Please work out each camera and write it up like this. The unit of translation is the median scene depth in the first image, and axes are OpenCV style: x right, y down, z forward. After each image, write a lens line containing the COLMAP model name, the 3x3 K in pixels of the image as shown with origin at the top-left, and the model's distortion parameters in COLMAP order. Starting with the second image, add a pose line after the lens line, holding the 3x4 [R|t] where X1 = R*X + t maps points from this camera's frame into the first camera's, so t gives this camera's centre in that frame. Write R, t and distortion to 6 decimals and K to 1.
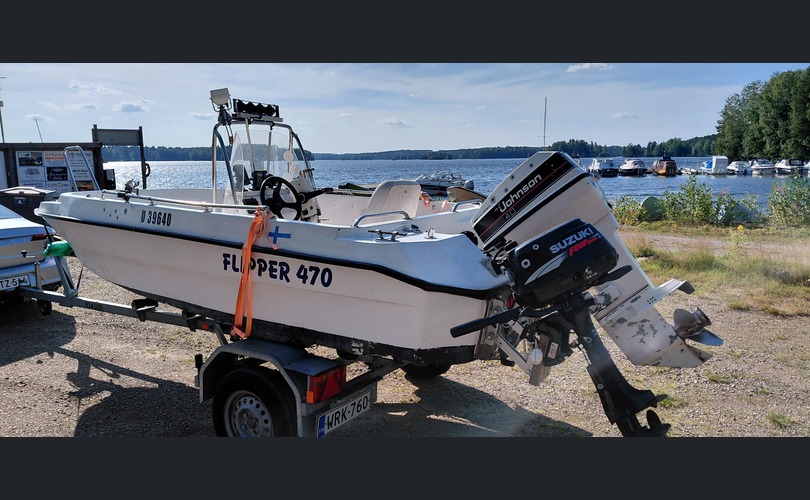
lens RADIAL K [[616.0, 0, 423.3], [0, 616.0, 250.5], [0, 0, 1]] dist [0.018671, -0.005170]
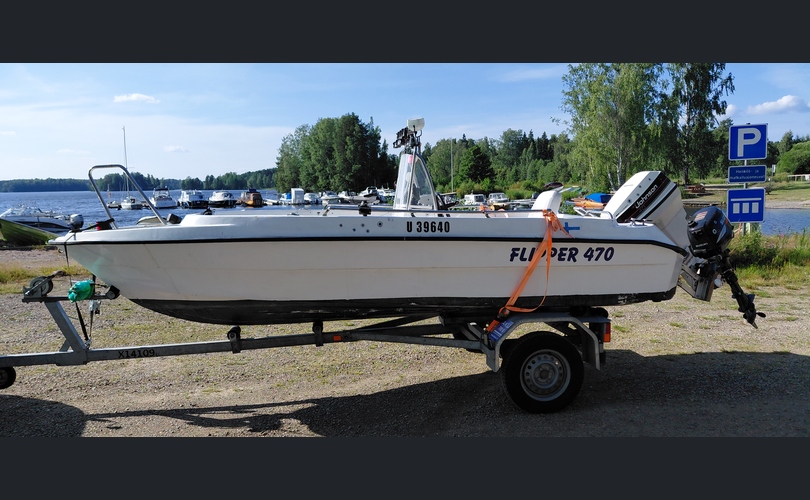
lens RADIAL K [[616.0, 0, 423.3], [0, 616.0, 250.5], [0, 0, 1]] dist [0.018671, -0.005170]
pose [[0.739970, -0.070240, 0.668963, -0.111315], [0.106630, 0.994206, -0.013559, 0.000655], [-0.664135, 0.081365, 0.743172, 0.015614]]
